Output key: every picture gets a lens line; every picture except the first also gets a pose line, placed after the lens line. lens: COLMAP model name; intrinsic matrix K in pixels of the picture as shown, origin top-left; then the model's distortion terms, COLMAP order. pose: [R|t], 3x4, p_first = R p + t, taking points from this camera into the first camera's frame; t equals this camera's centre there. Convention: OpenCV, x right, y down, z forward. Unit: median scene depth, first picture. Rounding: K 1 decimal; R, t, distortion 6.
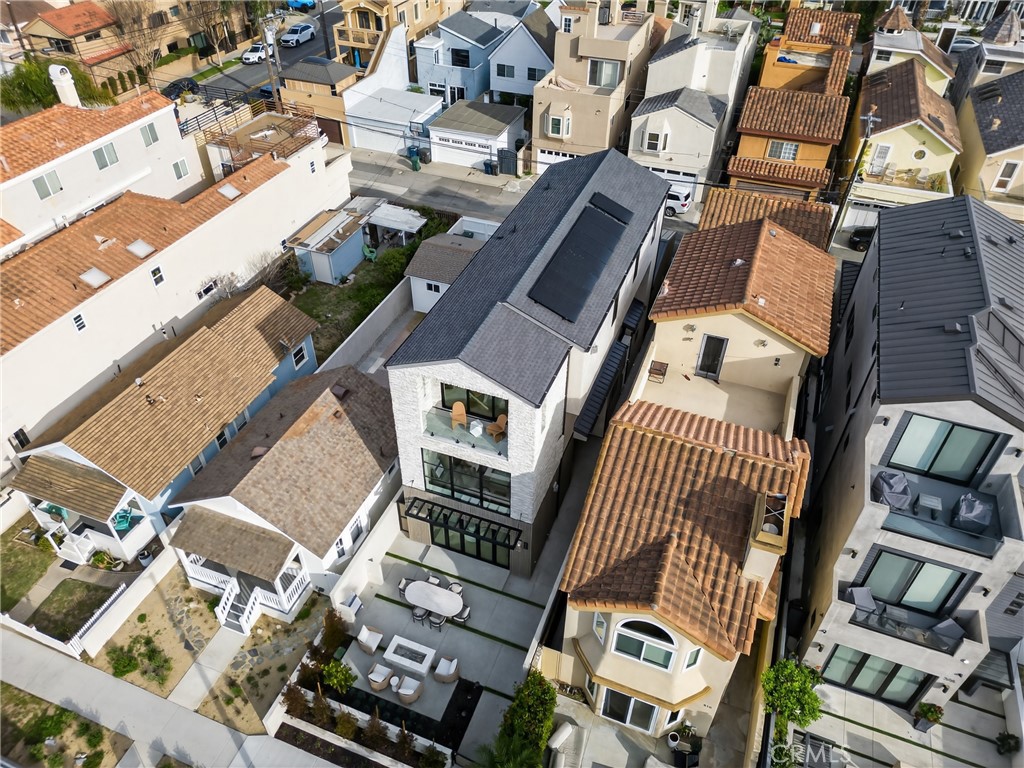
lens RADIAL K [[722.4, 0, 512.0], [0, 722.4, 384.0], [0, 0, 1]] dist [0.073664, -0.091407]
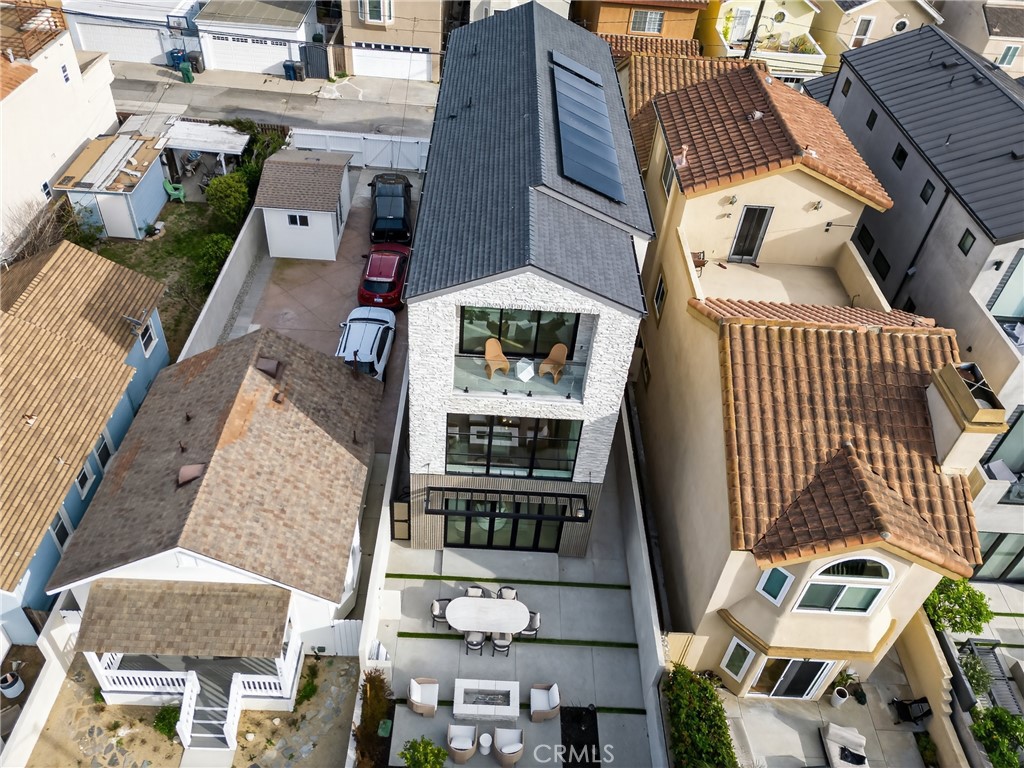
lens RADIAL K [[797.5, 0, 512.0], [0, 797.5, 384.0], [0, 0, 1]] dist [0.047663, -0.038380]
pose [[0.931617, -0.191372, 0.308978, -0.291827], [0.177760, 0.981444, 0.071903, 0.015529], [-0.317004, -0.012062, 0.948347, 0.240879]]
